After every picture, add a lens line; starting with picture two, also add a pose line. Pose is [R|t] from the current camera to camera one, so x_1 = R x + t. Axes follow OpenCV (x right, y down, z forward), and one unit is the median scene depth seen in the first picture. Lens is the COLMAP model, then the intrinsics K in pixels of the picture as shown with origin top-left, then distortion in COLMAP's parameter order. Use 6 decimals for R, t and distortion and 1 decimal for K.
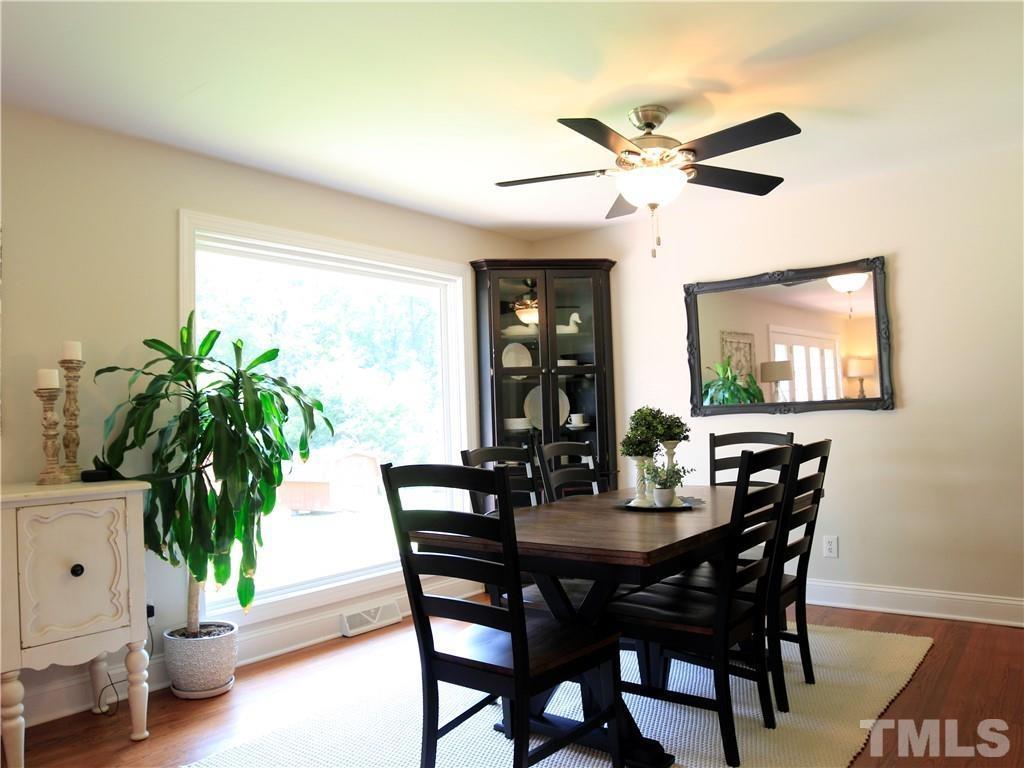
lens RADIAL K [[743.6, 0, 505.9], [0, 743.6, 390.5], [0, 0, 1]] dist [-0.119910, 0.047175]
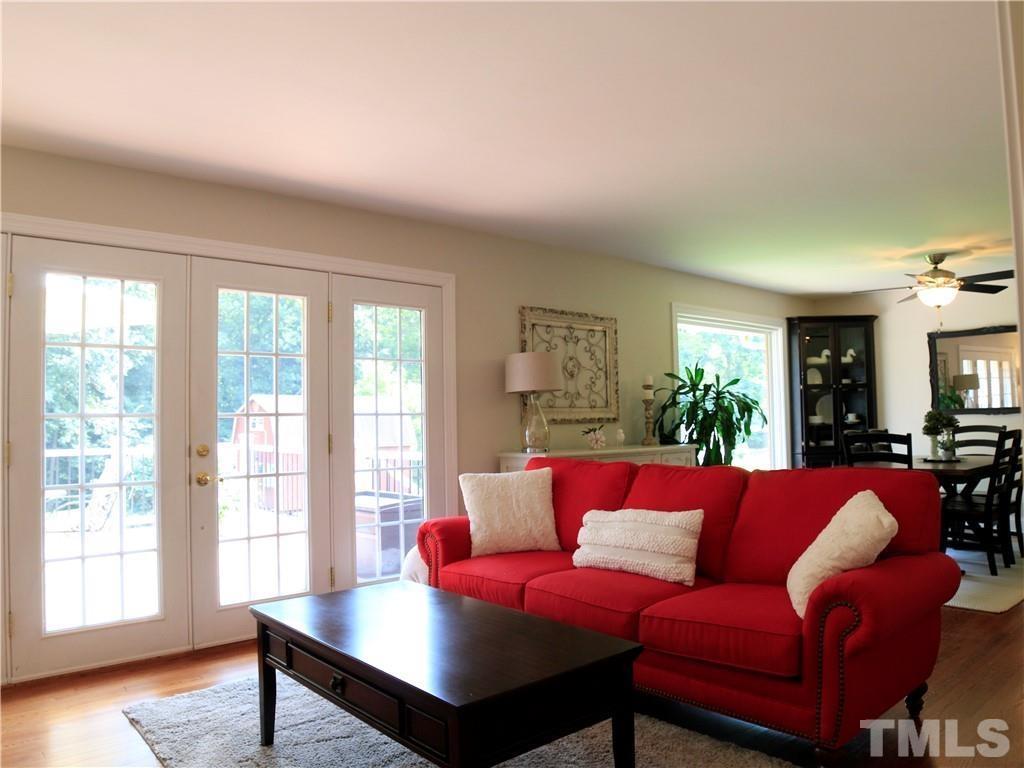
lens RADIAL K [[743.6, 0, 505.9], [0, 743.6, 390.5], [0, 0, 1]] dist [-0.119910, 0.047175]
pose [[0.984073, 0.007985, -0.177585, -0.361019], [-0.008077, 0.999967, 0.000206, -0.012617], [0.177581, 0.001232, 0.984105, -0.648265]]
